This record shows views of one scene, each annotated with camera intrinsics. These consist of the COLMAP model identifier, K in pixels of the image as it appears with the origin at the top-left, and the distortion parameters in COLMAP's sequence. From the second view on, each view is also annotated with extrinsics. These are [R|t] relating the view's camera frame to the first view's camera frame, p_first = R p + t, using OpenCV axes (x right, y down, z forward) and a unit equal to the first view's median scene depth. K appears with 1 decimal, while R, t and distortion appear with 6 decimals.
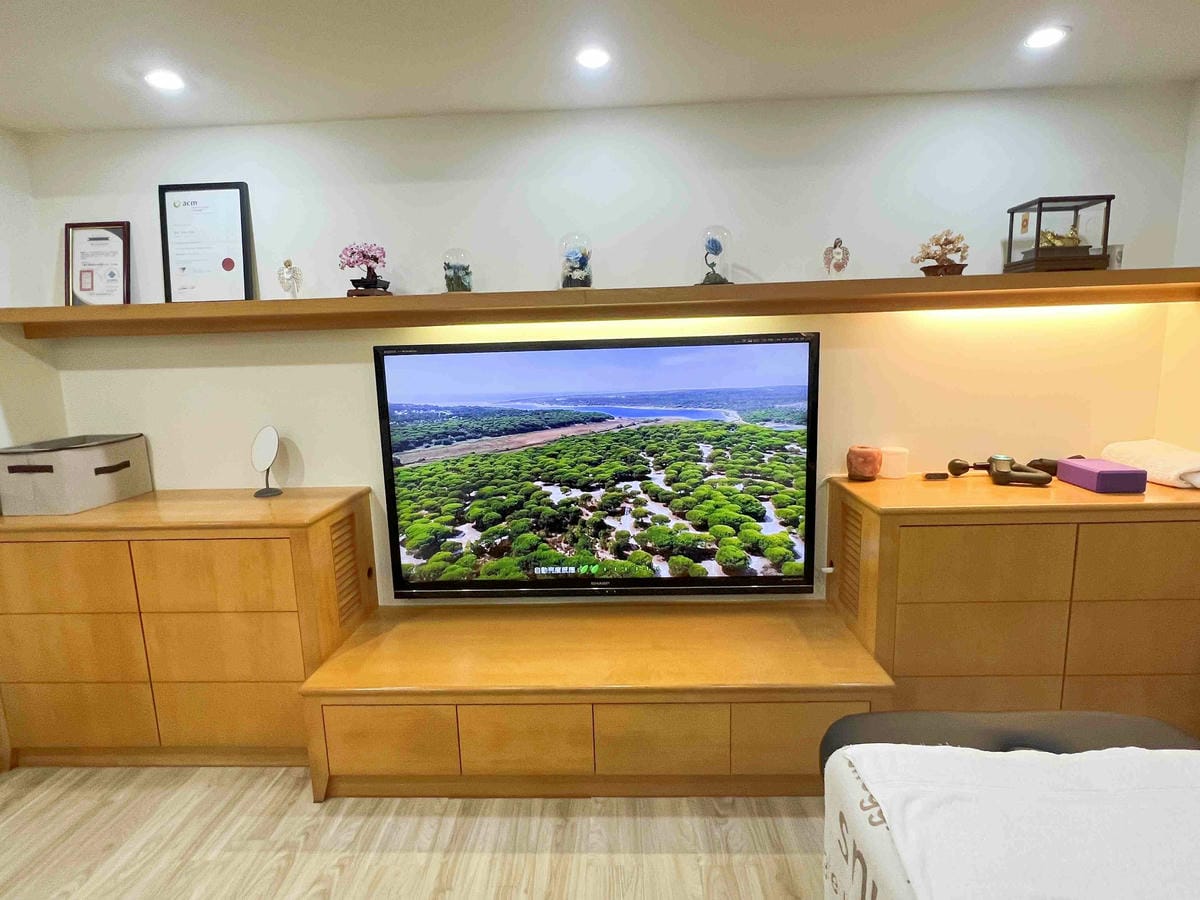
lens RADIAL K [[641.1, 0, 602.6], [0, 641.1, 452.4], [0, 0, 1]] dist [-0.003364, -0.000171]
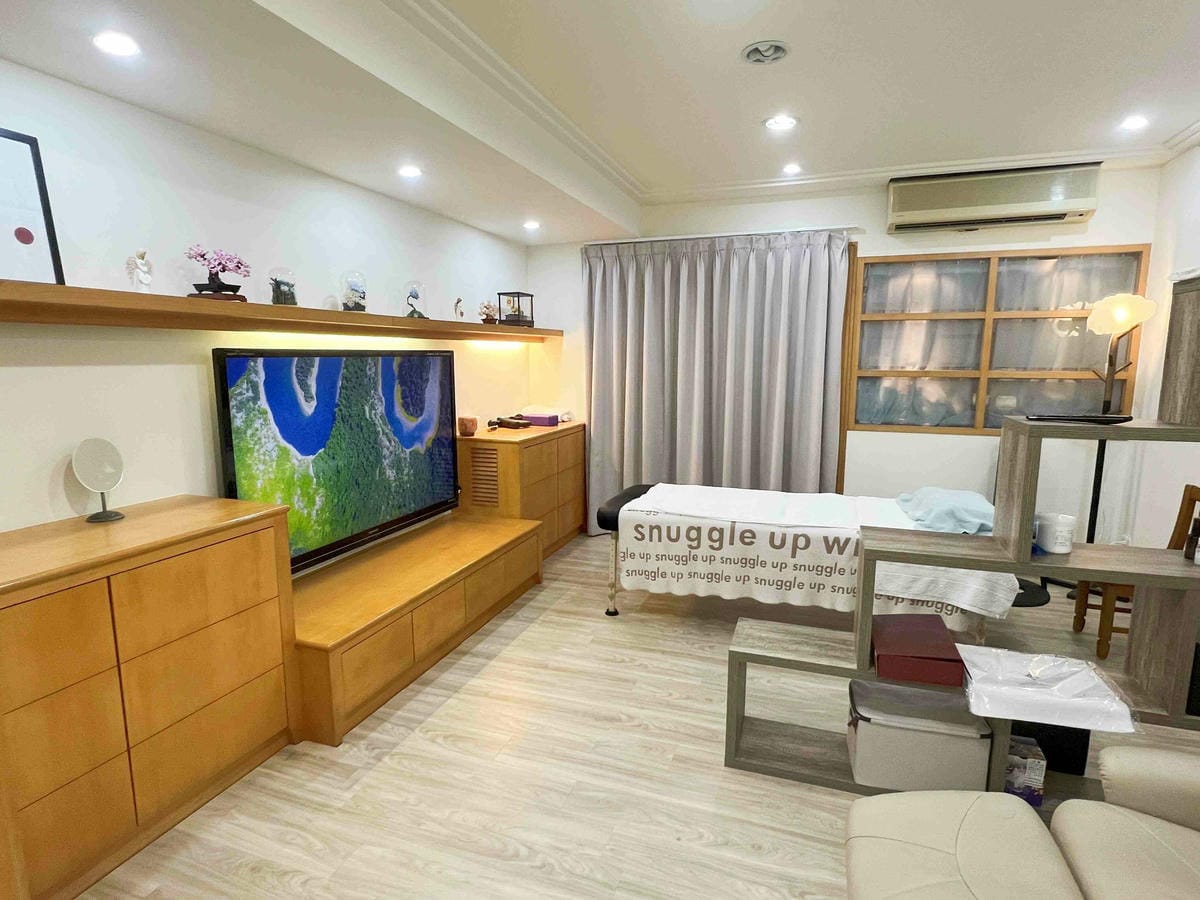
lens RADIAL K [[641.1, 0, 596.0], [0, 641.1, 449.1], [0, 0, 1]] dist [-0.003364, -0.000171]
pose [[0.299829, -0.108876, 0.947760, -1.238458], [0.139029, 0.987847, 0.069498, 0.006993], [-0.943808, 0.110928, 0.311322, 0.138050]]
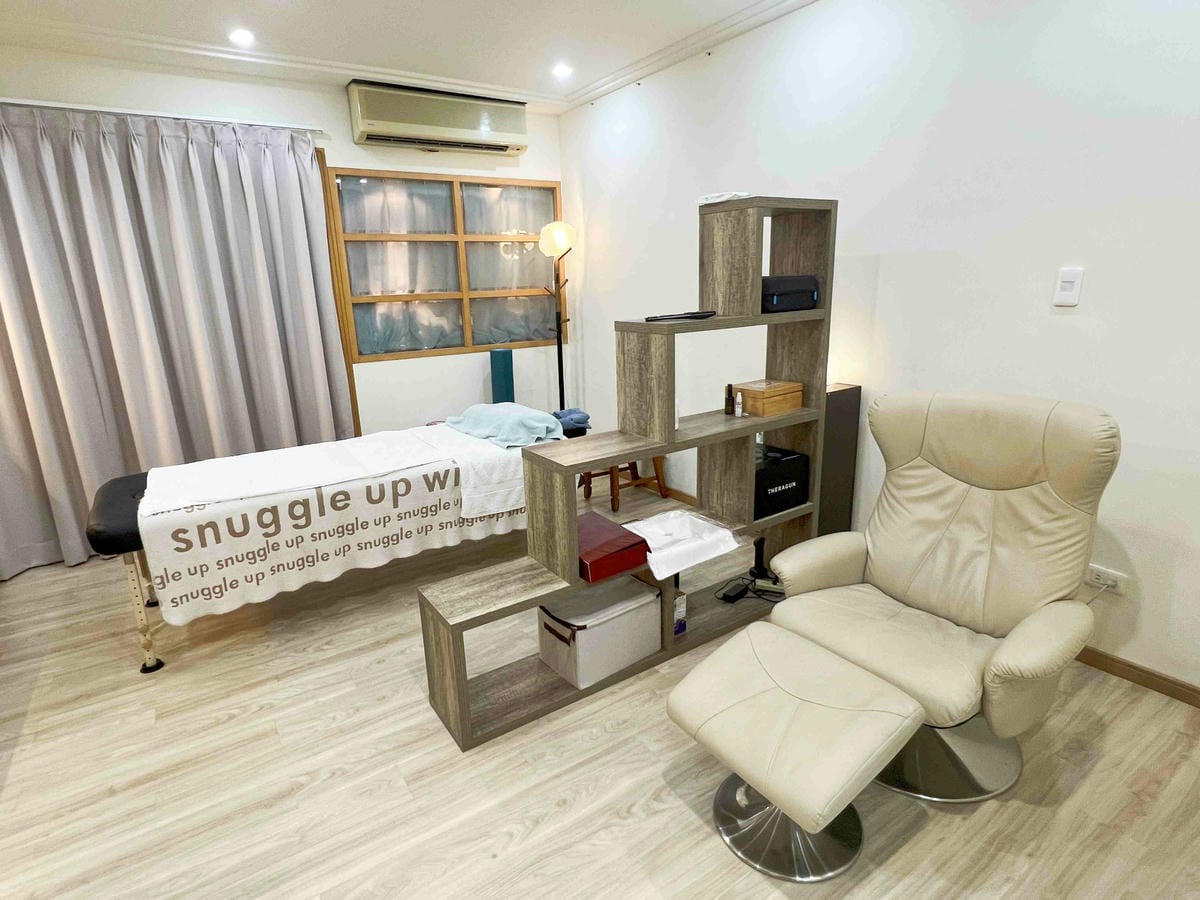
lens RADIAL K [[641.1, 0, 600.9], [0, 641.1, 450.2], [0, 0, 1]] dist [-0.003364, -0.000171]
pose [[-0.592087, -0.160010, 0.789829, -1.012695], [0.173160, 0.931936, 0.318607, -0.033174], [-0.787051, 0.325410, -0.524080, 0.493333]]
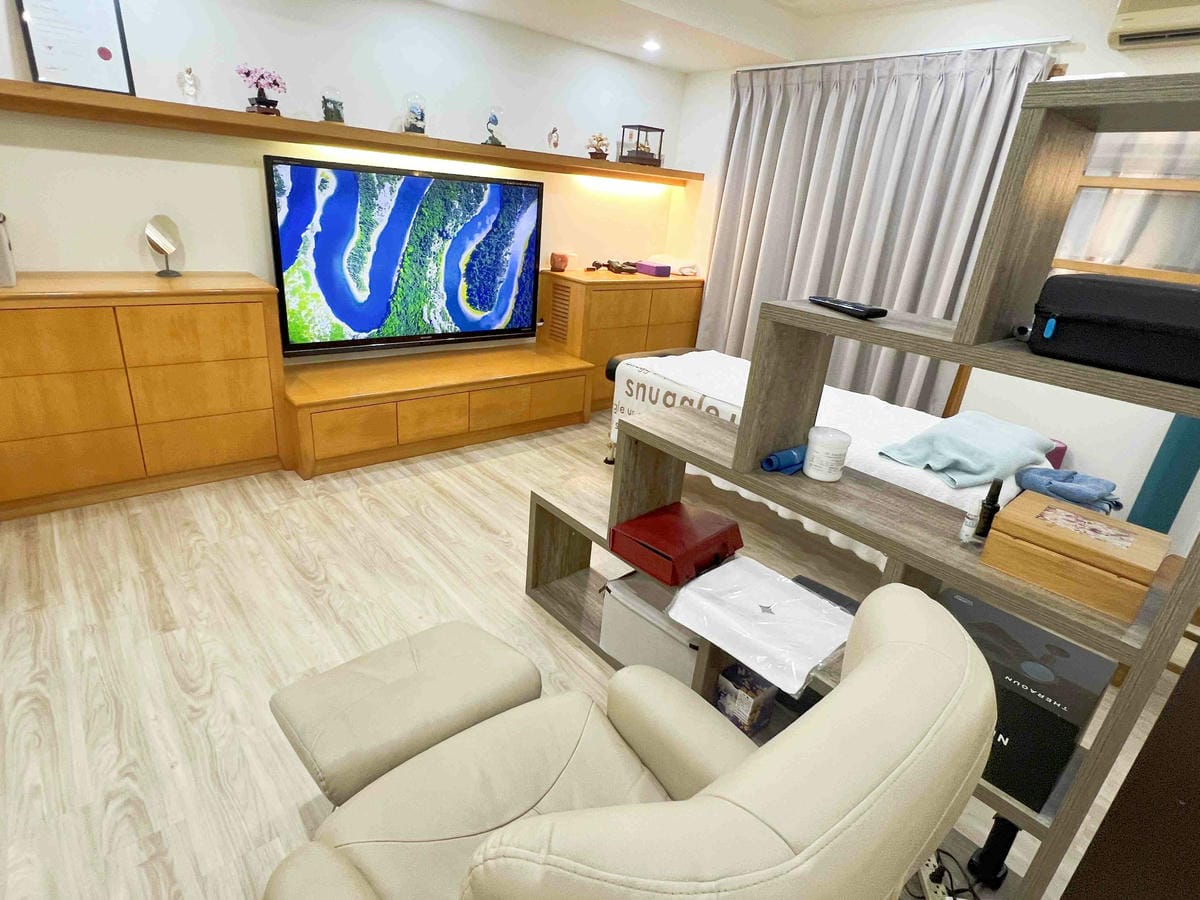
lens RADIAL K [[641.1, 0, 593.0], [0, 641.1, 452.7], [0, 0, 1]] dist [-0.003364, -0.000171]
pose [[0.733275, -0.166196, 0.659307, -0.870601], [-0.003692, 0.968679, 0.248288, 0.096429], [-0.679922, -0.184497, 0.709695, -0.493013]]
